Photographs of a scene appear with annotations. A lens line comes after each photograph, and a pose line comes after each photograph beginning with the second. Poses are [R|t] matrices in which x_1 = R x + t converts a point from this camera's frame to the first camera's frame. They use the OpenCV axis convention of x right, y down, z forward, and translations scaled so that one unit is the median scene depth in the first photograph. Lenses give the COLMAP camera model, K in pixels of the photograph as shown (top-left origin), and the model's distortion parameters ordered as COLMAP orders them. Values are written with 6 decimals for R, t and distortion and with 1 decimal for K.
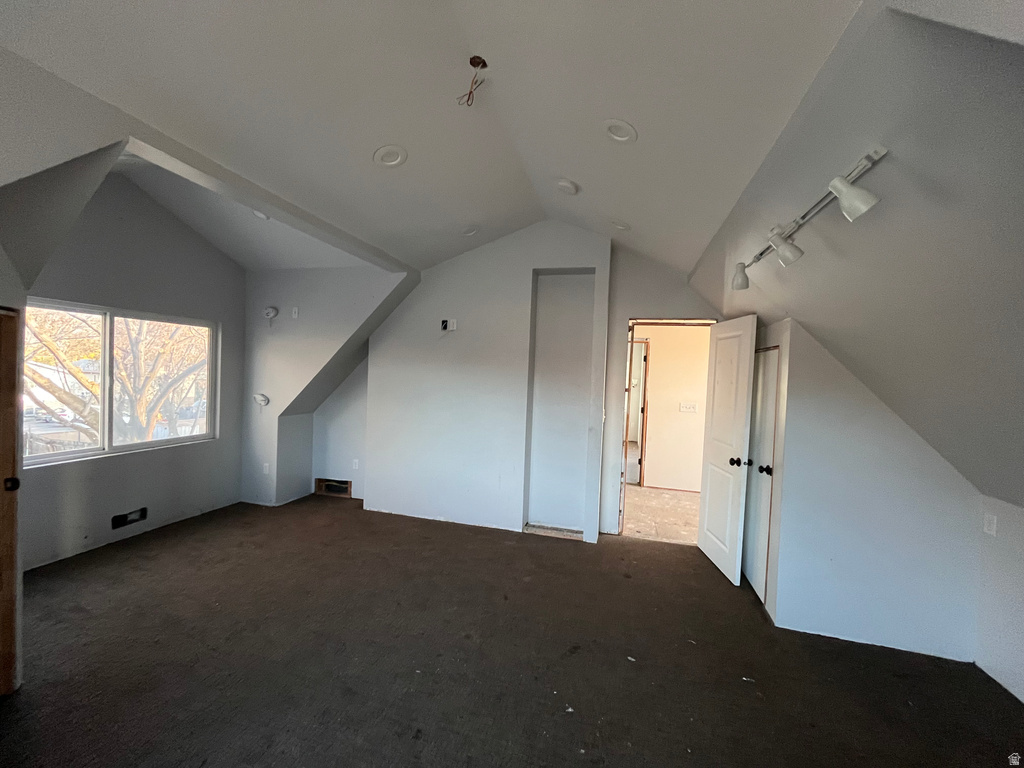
lens RADIAL K [[414.3, 0, 507.4], [0, 414.3, 383.7], [0, 0, 1]] dist [-0.001164, -0.000296]
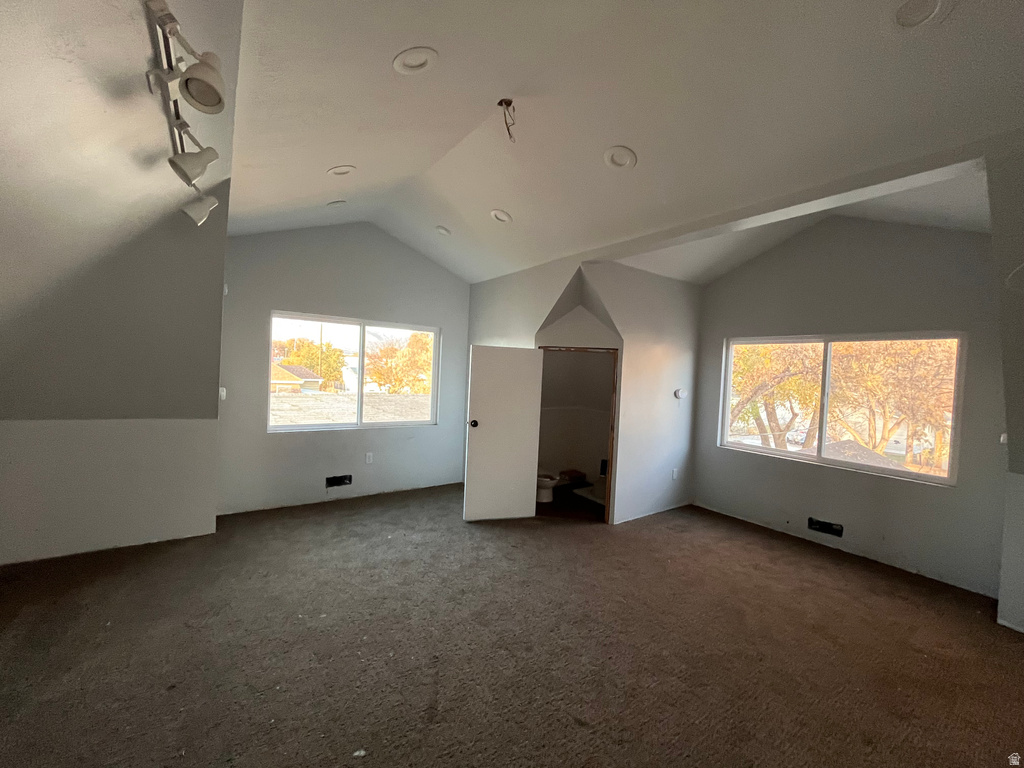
lens RADIAL K [[414.3, 0, 507.4], [0, 414.3, 383.7], [0, 0, 1]] dist [-0.001164, -0.000296]
pose [[-0.638875, -0.049330, -0.767728, 0.481098], [-0.096509, 0.995198, 0.016365, 0.016634], [0.763233, 0.084548, -0.640567, 1.076505]]
